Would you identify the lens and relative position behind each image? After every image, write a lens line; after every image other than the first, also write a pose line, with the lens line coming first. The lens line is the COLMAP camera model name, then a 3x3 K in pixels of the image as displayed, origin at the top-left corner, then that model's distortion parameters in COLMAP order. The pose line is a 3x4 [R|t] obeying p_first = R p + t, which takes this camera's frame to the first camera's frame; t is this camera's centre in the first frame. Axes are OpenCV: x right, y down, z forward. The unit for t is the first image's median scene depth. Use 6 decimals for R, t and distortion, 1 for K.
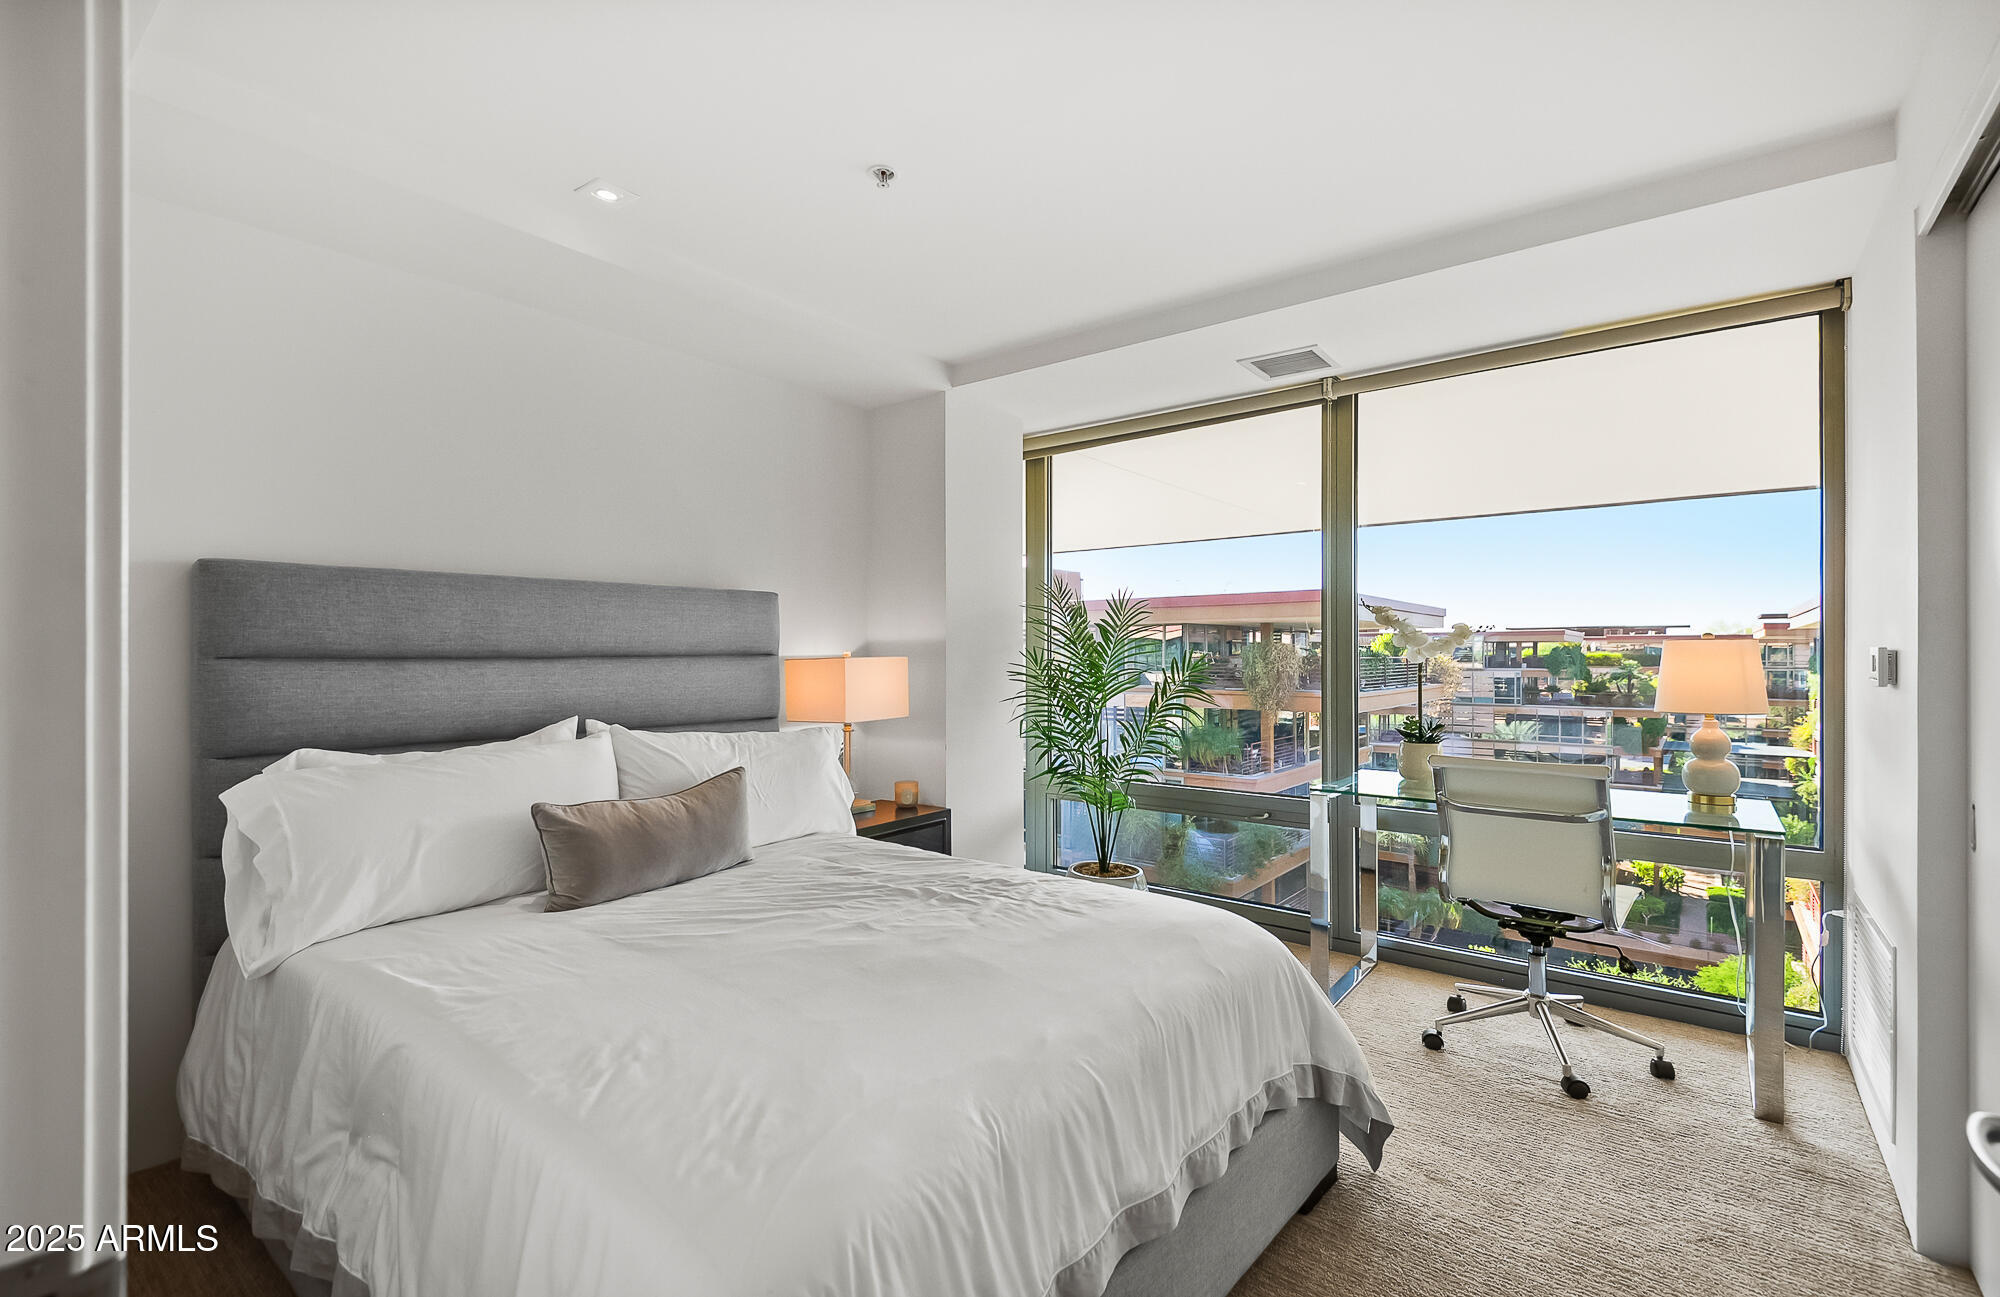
lens RADIAL K [[889.4, 0, 1008.4], [0, 889.4, 651.4], [0, 0, 1]] dist [-0.000432, -0.000088]
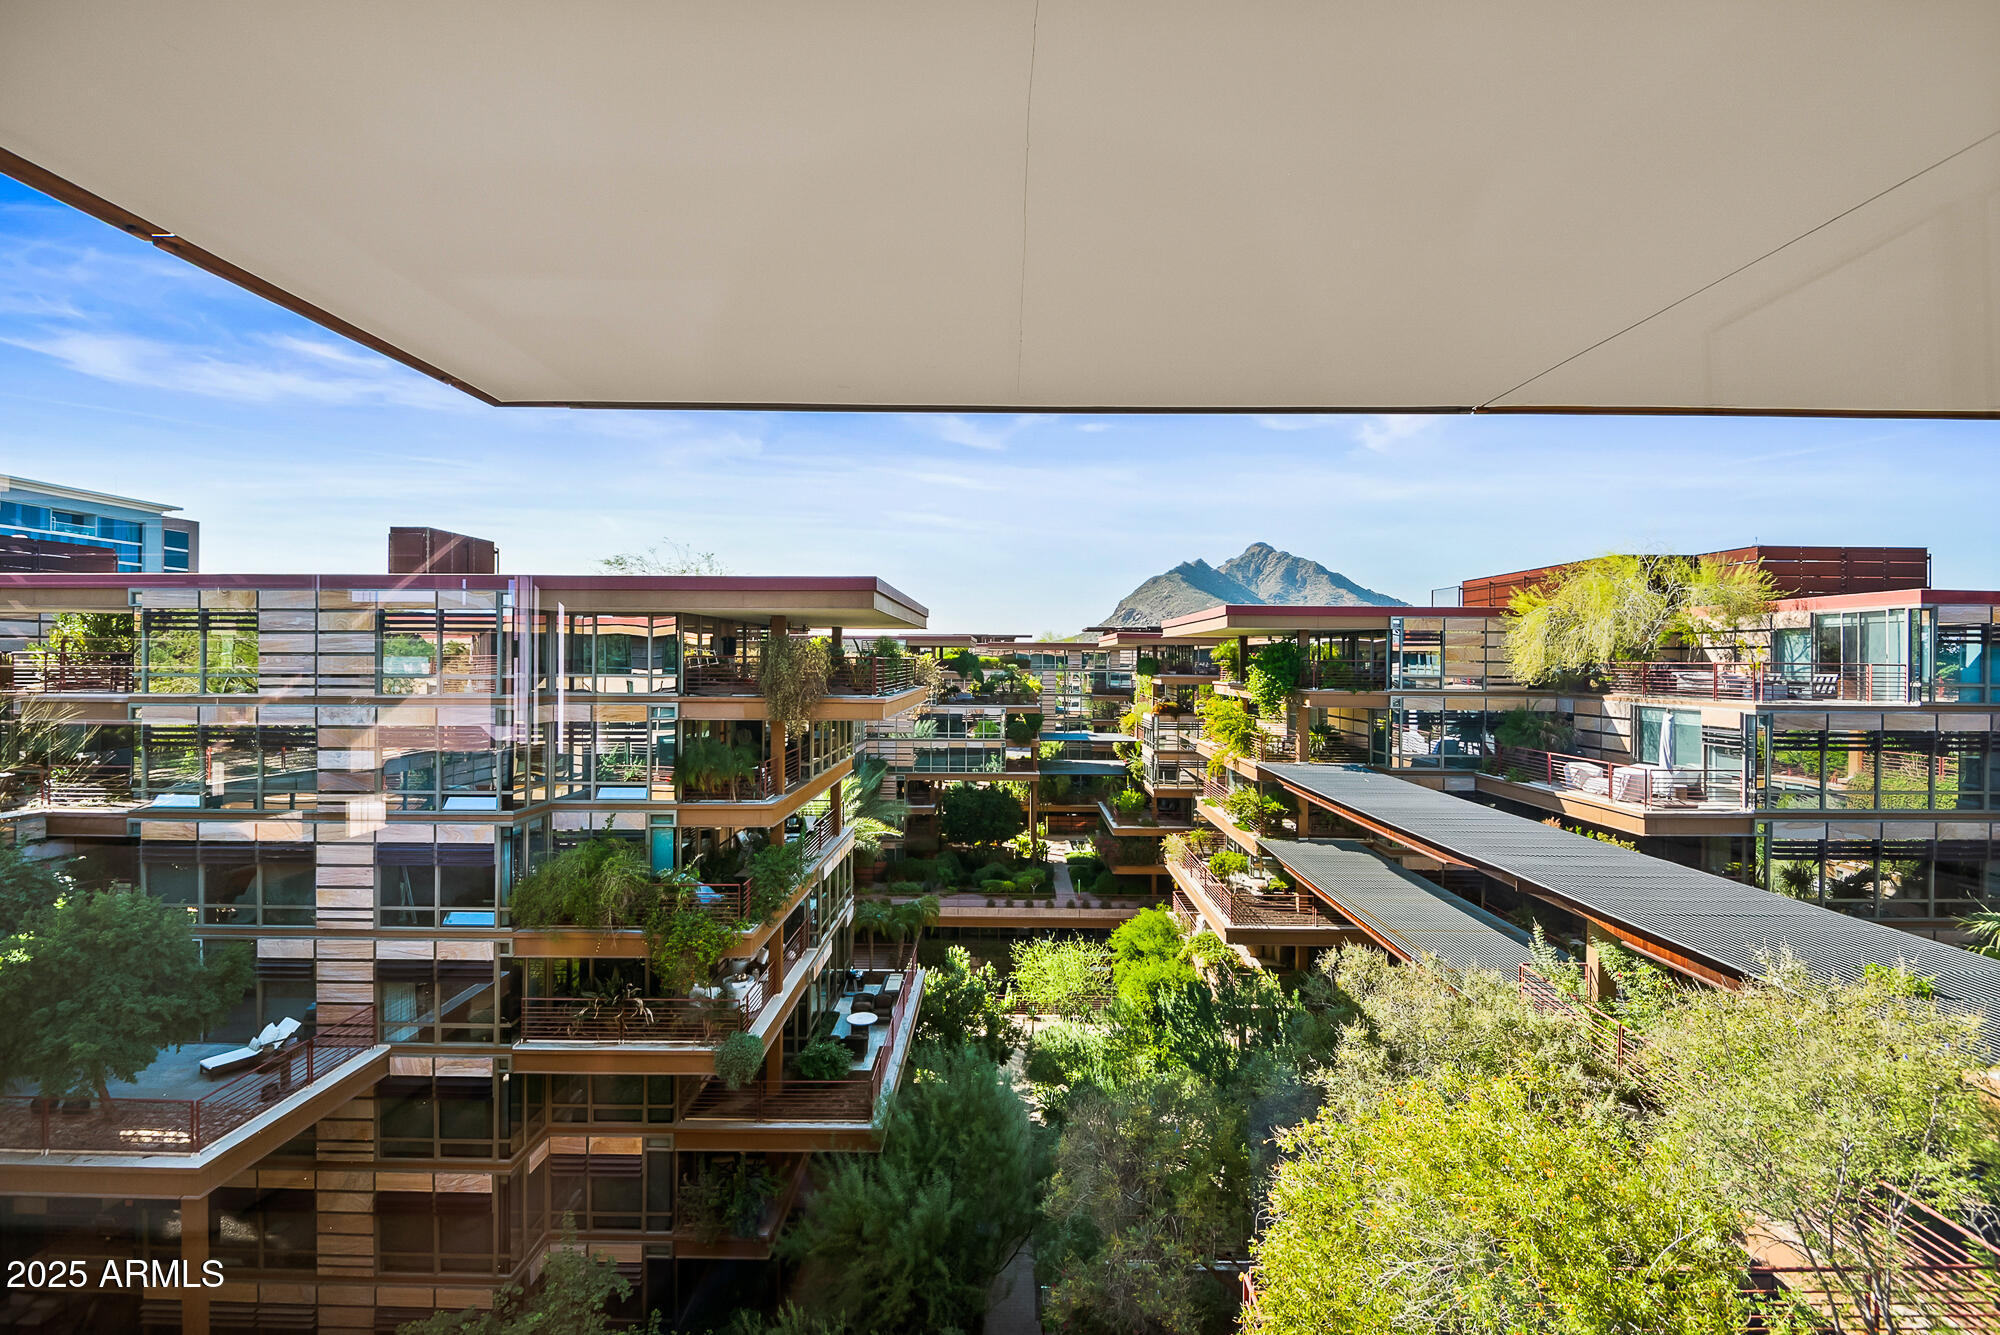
lens RADIAL K [[918.3, 0, 1001.3], [0, 918.3, 657.3], [0, 0, 1]] dist [-0.040840, -0.002724]
pose [[0.799804, 0.003558, 0.600251, -0.037064], [-0.004284, 0.999991, -0.000220, 0.003401], [-0.600247, -0.002396, 0.799811, 0.107073]]
